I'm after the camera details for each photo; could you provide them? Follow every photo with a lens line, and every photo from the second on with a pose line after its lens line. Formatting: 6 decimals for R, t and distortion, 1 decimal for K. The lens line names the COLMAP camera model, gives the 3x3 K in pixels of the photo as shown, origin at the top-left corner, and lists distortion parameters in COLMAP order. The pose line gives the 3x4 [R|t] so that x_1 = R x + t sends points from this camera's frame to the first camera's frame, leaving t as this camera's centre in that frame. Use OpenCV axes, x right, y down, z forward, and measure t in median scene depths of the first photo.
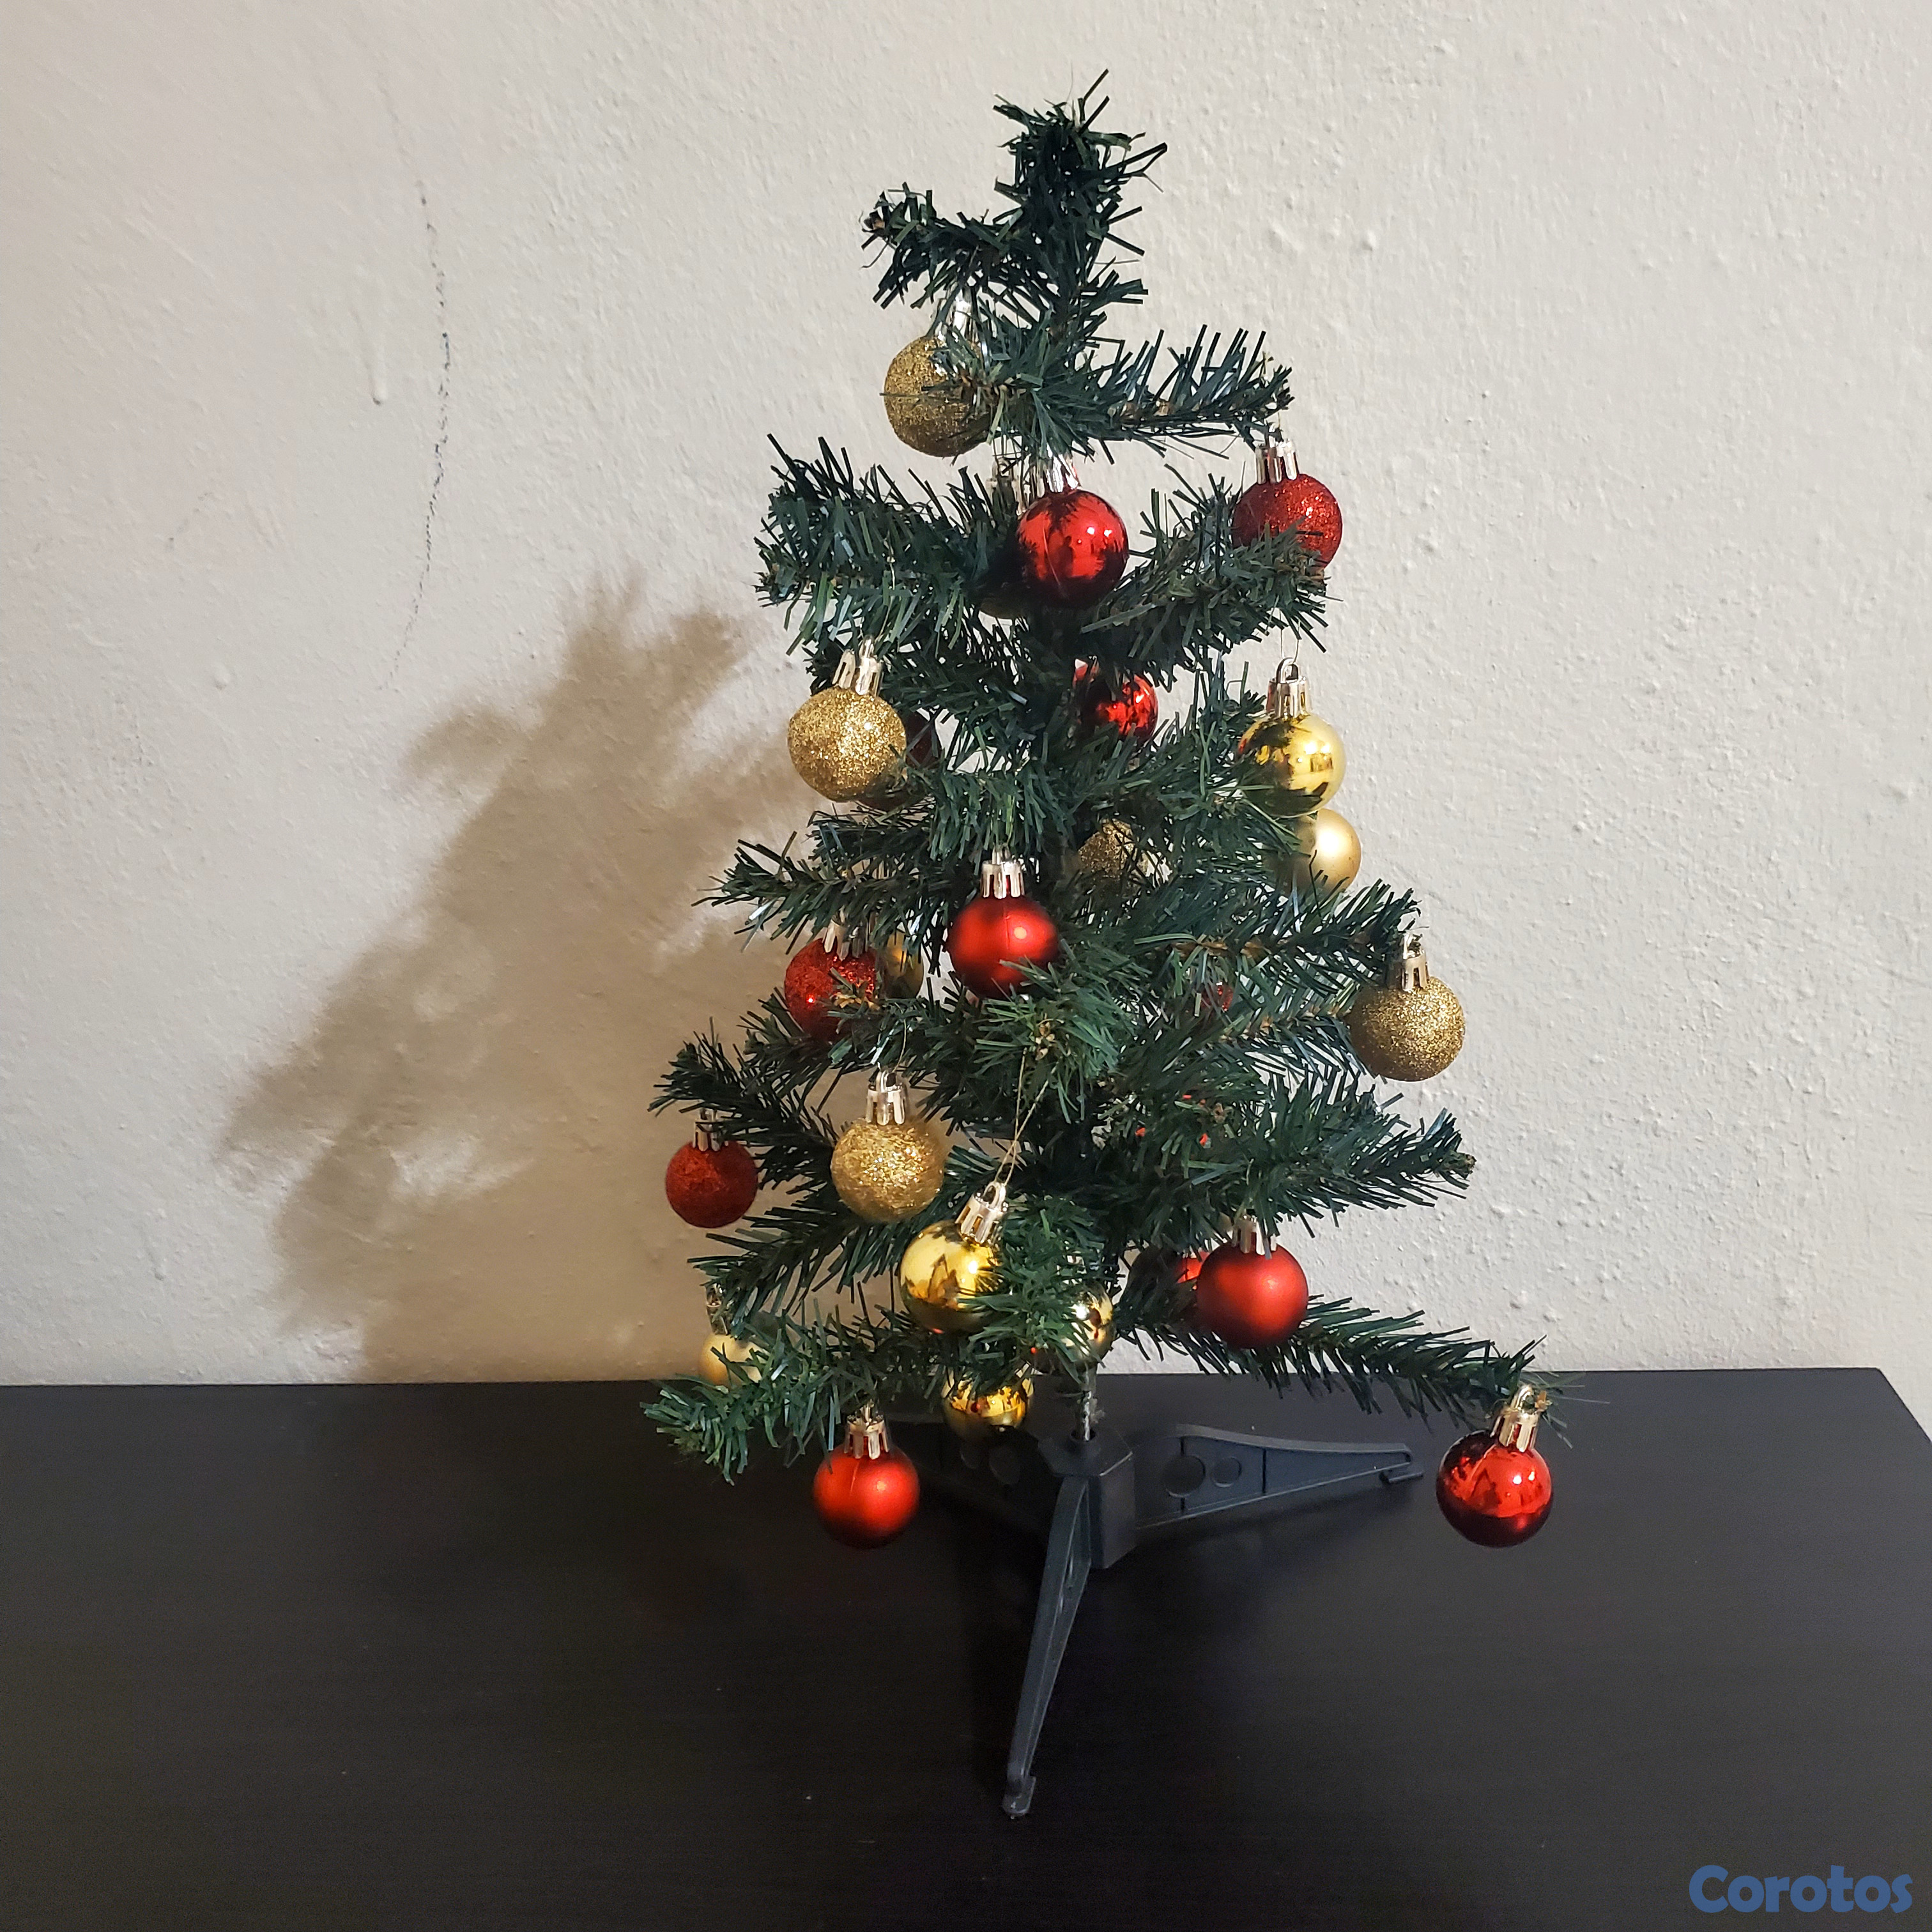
lens RADIAL K [[1893.0, 0, 1035.6], [0, 1893.0, 925.2], [0, 0, 1]] dist [0.136209, -0.254270]
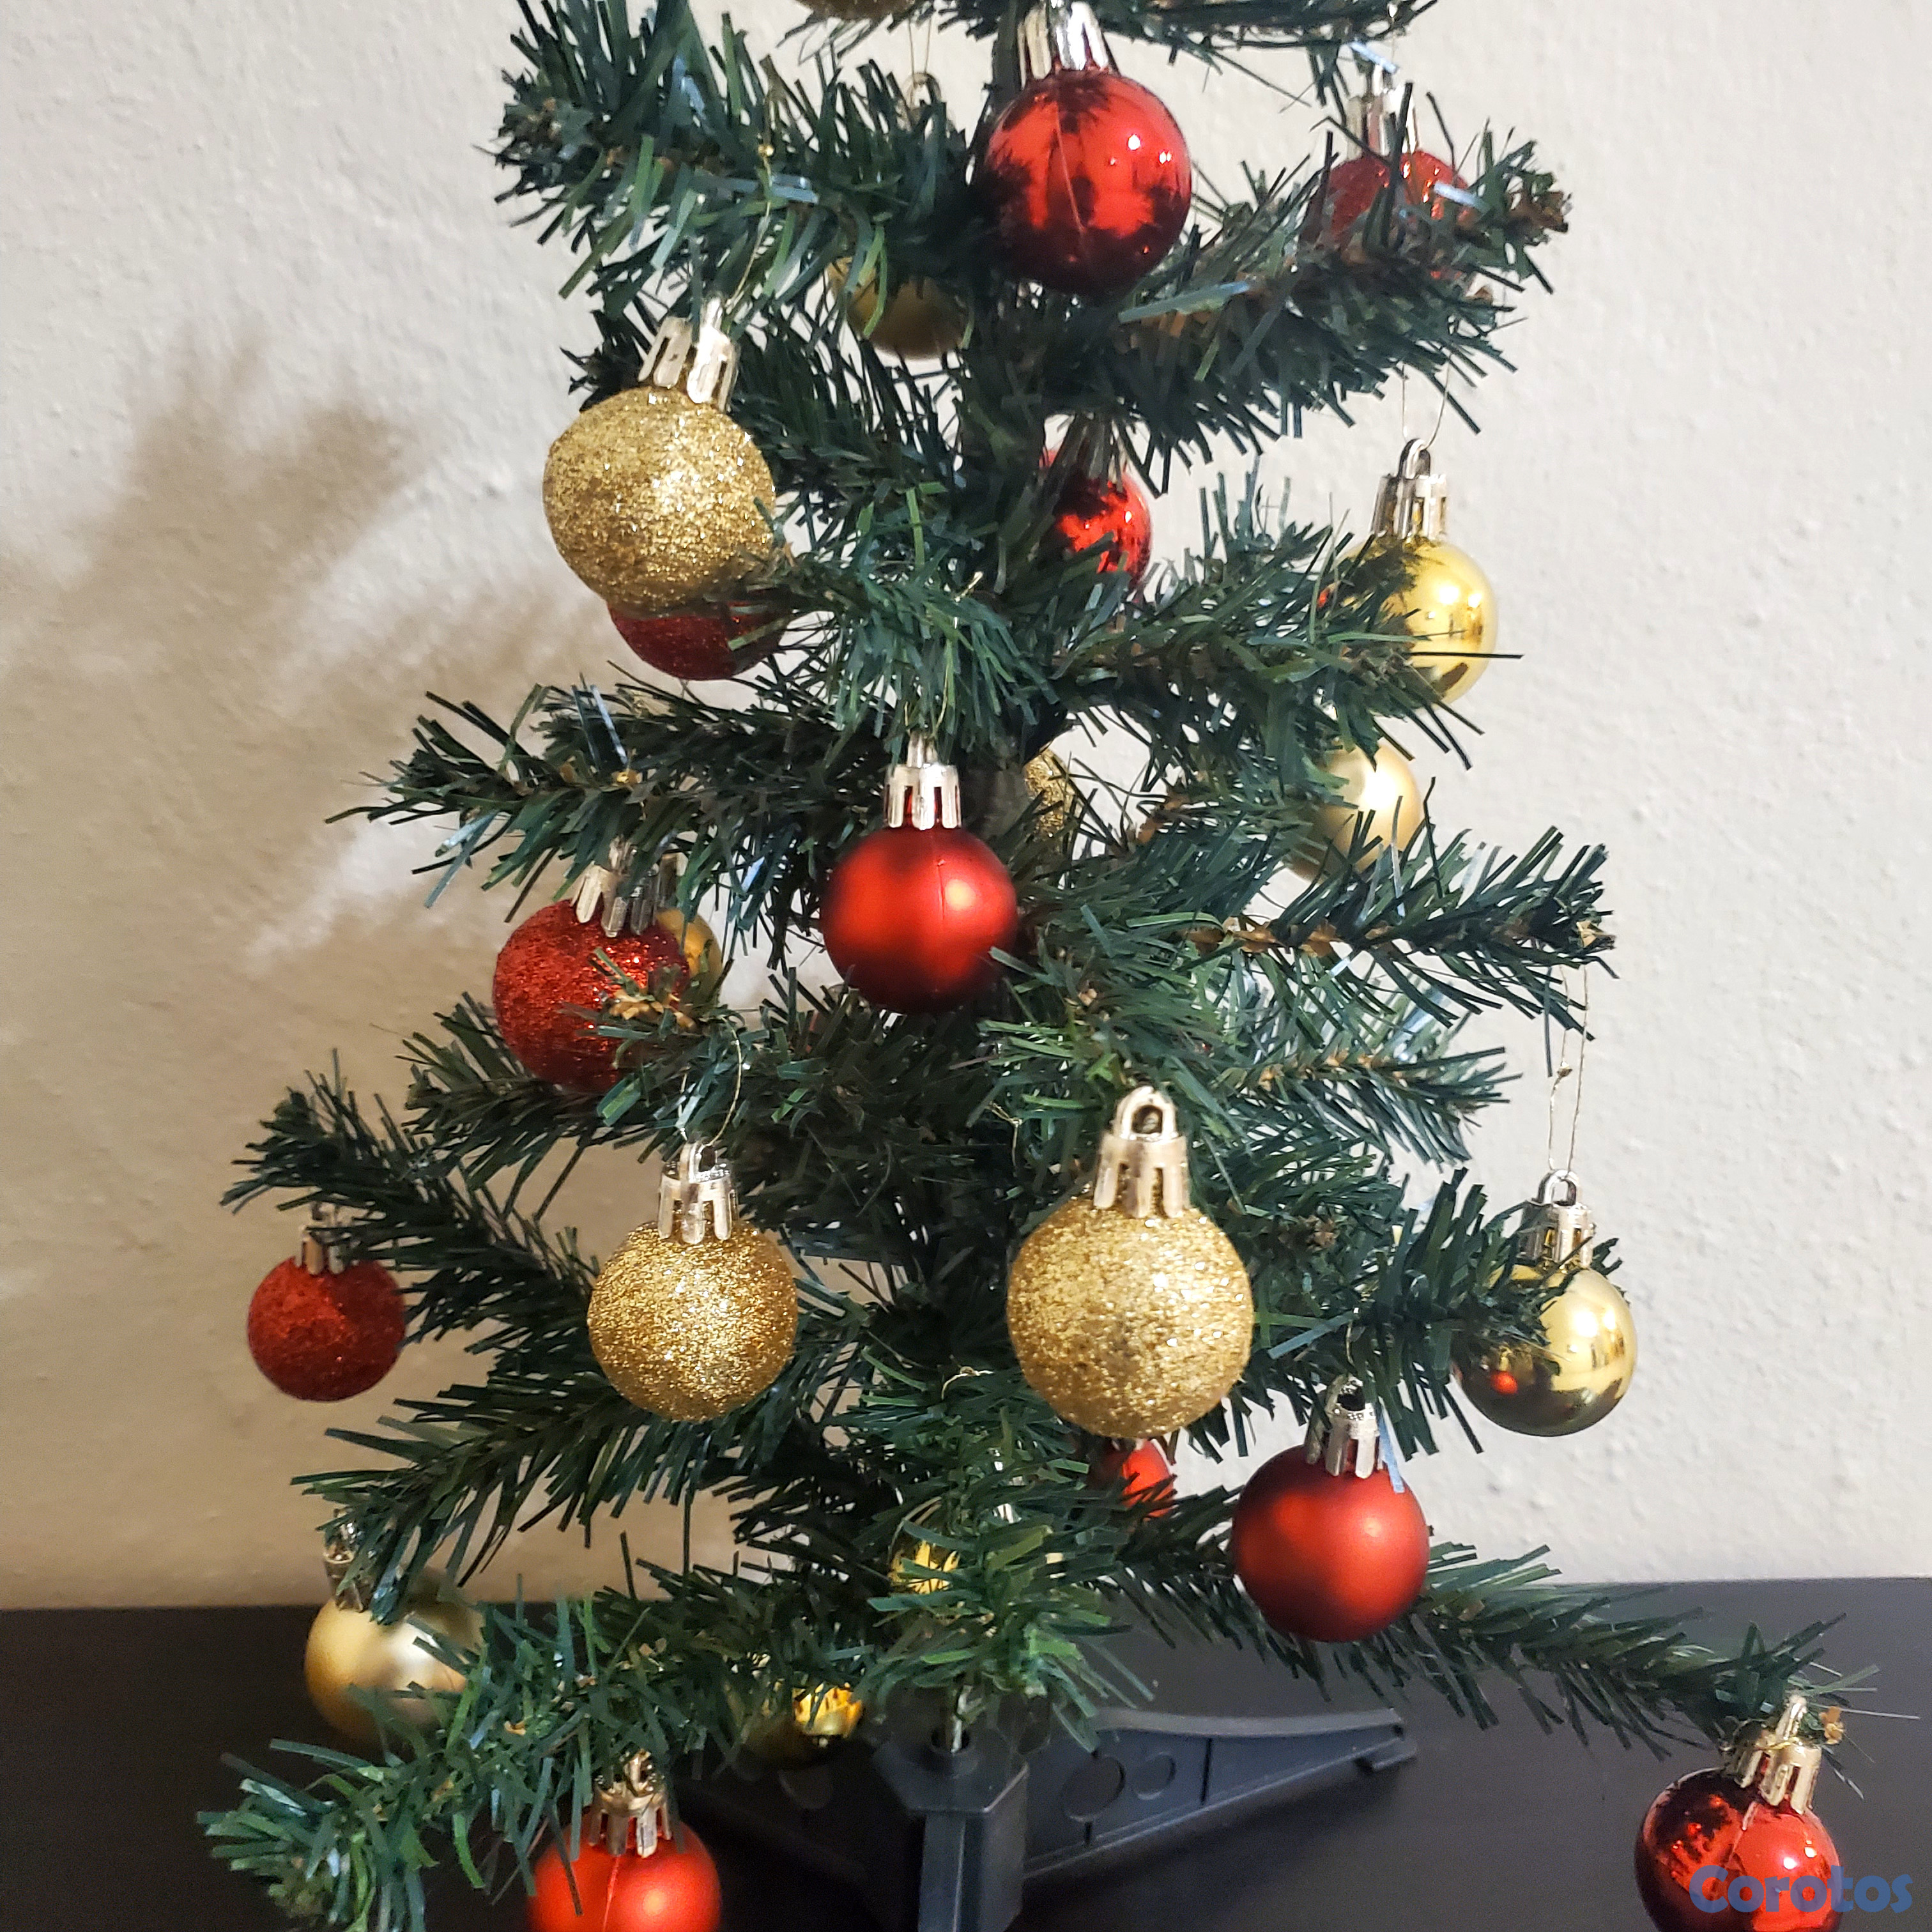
lens RADIAL K [[2009.1, 0, 987.6], [0, 2009.1, 950.7], [0, 0, 1]] dist [0.012655, -0.002155]
pose [[0.987526, 0.037222, 0.152992, -0.070563], [-0.033636, 0.999097, -0.025959, 0.029199], [-0.153821, 0.020489, 0.987886, 0.347331]]
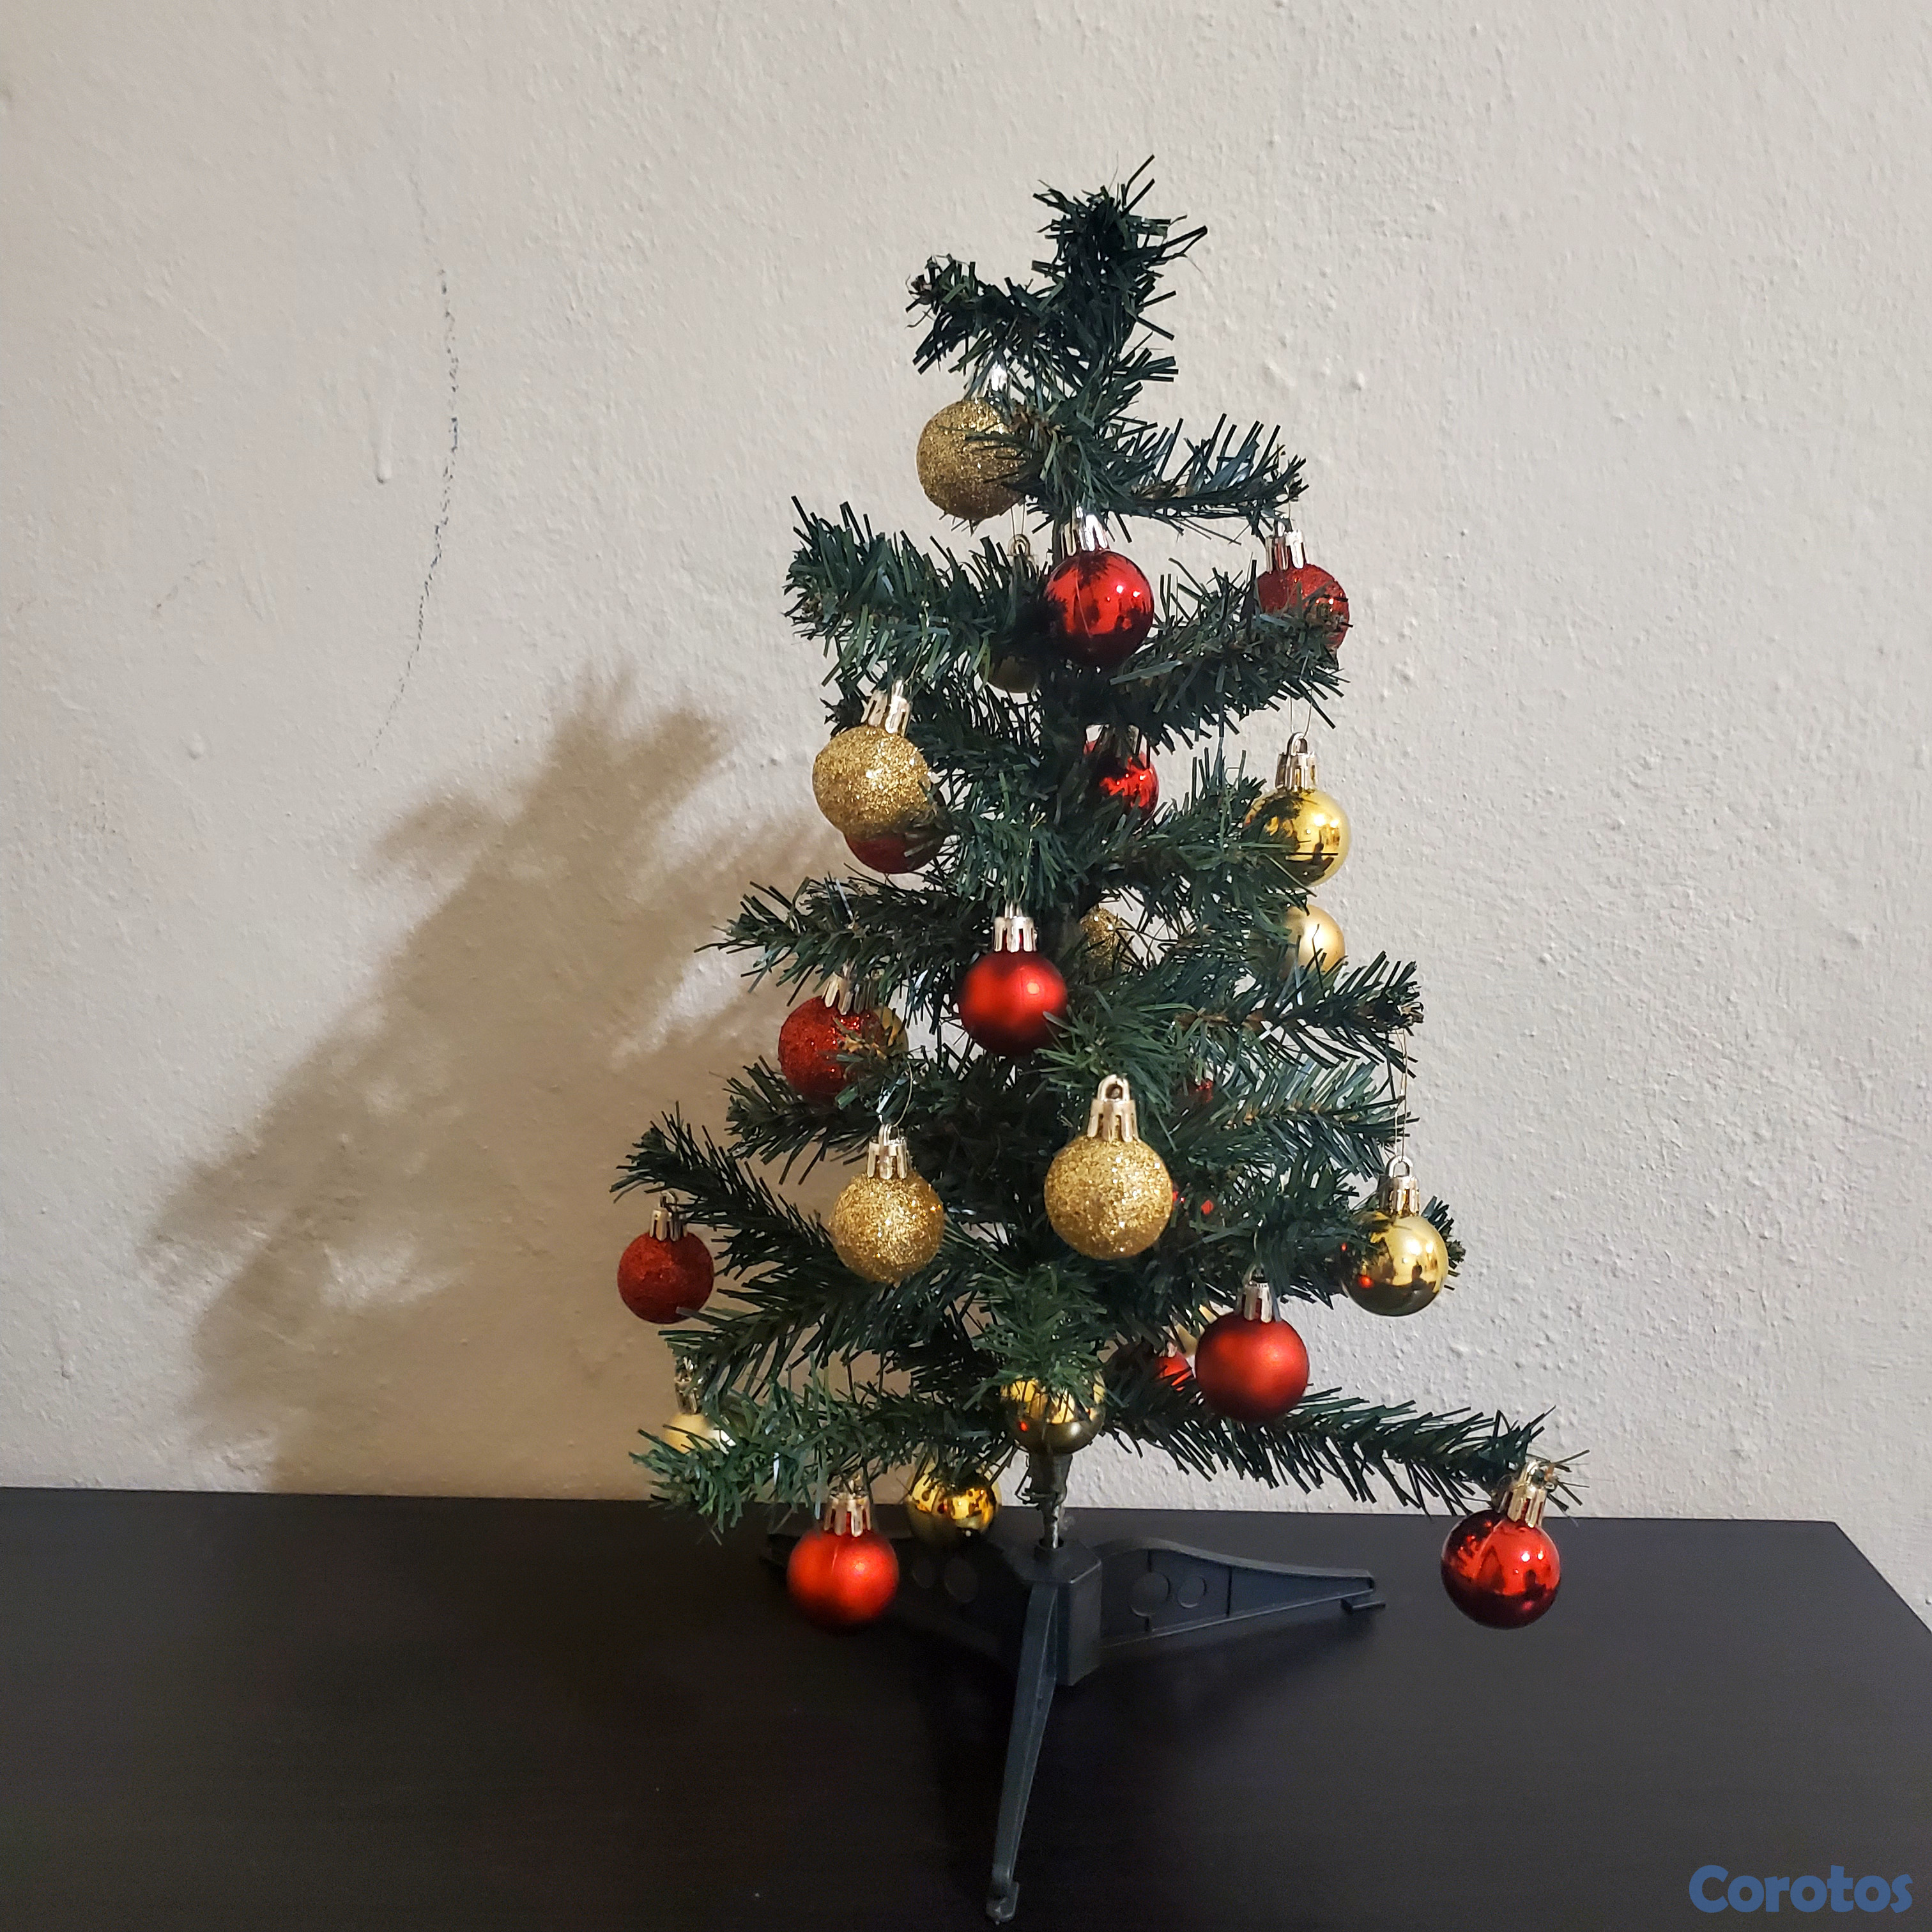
lens RADIAL K [[1887.1, 0, 1008.2], [0, 1887.1, 966.2], [0, 0, 1]] dist [0.172981, -0.365784]
pose [[0.997827, 0.042010, 0.050758, -0.057273], [-0.036069, 0.992966, -0.112769, 0.086416], [-0.055139, 0.110694, 0.992324, 0.011507]]
